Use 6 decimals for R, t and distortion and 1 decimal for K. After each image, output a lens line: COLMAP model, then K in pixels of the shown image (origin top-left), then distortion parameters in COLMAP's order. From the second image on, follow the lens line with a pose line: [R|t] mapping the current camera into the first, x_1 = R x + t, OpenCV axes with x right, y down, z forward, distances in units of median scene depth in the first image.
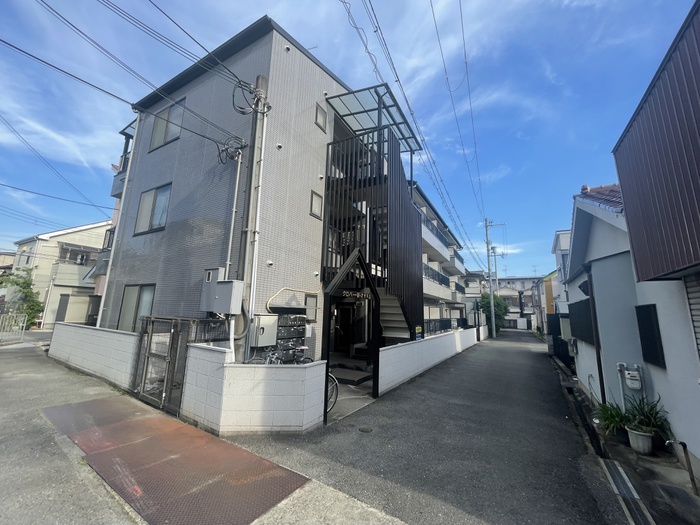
lens RADIAL K [[278.7, 0, 350.0], [0, 278.7, 262.5], [0, 0, 1]] dist [-0.000594, 0.000170]
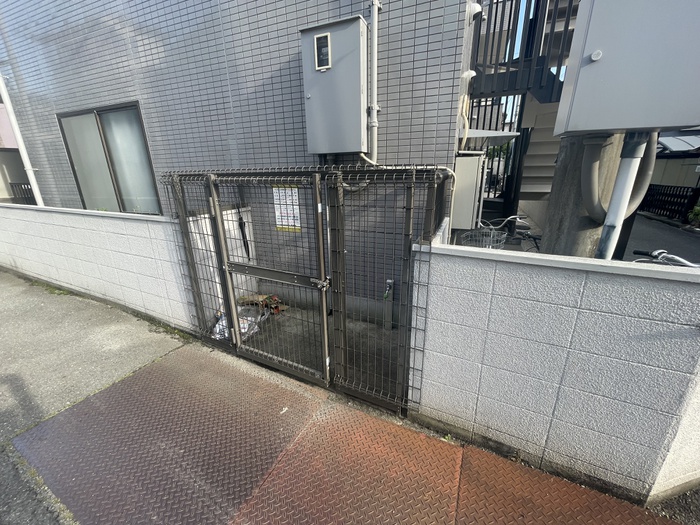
lens RADIAL K [[278.7, 0, 350.0], [0, 278.7, 262.5], [0, 0, 1]] dist [-0.000594, 0.000170]
pose [[0.991680, -0.075459, 0.104295, -0.545302], [0.018585, 0.885618, 0.464043, 0.128145], [-0.127382, -0.458243, 0.879652, 0.573622]]
